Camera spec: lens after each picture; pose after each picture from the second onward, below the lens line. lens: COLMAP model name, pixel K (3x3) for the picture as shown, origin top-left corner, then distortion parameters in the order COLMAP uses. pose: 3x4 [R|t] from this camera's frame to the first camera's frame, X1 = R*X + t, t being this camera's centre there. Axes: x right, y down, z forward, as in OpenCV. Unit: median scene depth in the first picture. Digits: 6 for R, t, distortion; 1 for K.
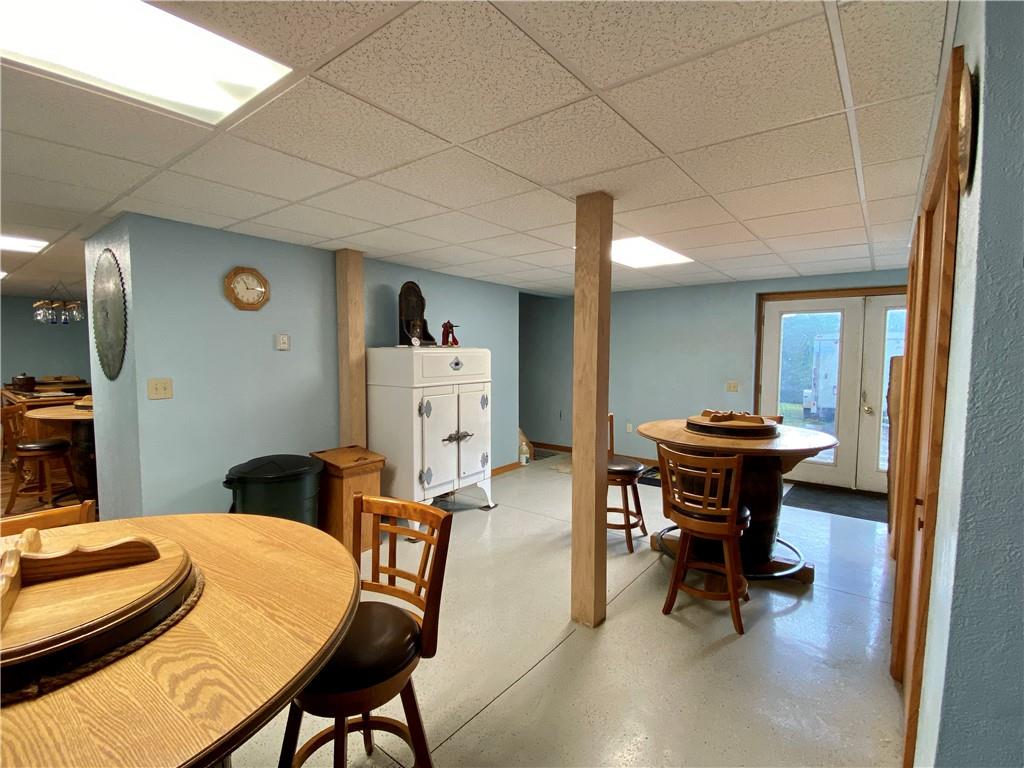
lens RADIAL K [[477.3, 0, 515.2], [0, 477.3, 384.7], [0, 0, 1]] dist [-0.014269, -0.006577]
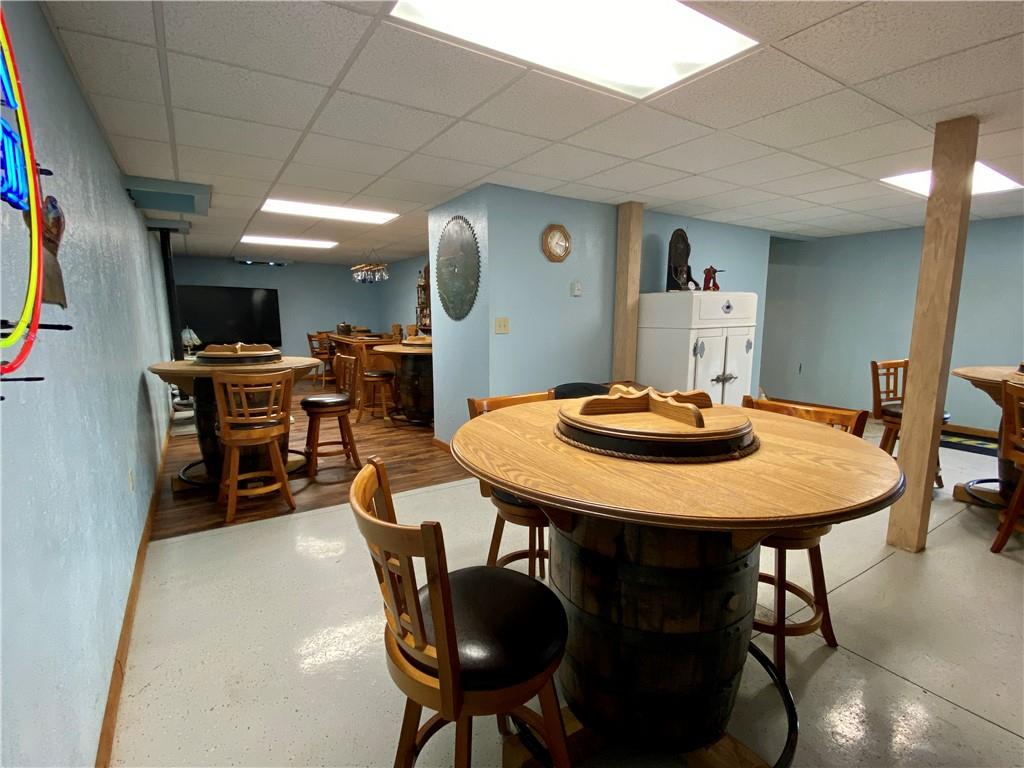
lens RADIAL K [[477.3, 0, 512.8], [0, 477.3, 390.9], [0, 0, 1]] dist [-0.014269, -0.006577]
pose [[0.933596, 0.045338, -0.355447, -0.195493], [-0.010148, 0.994911, 0.100249, 0.040875], [0.358184, -0.089984, 0.929305, -0.151551]]
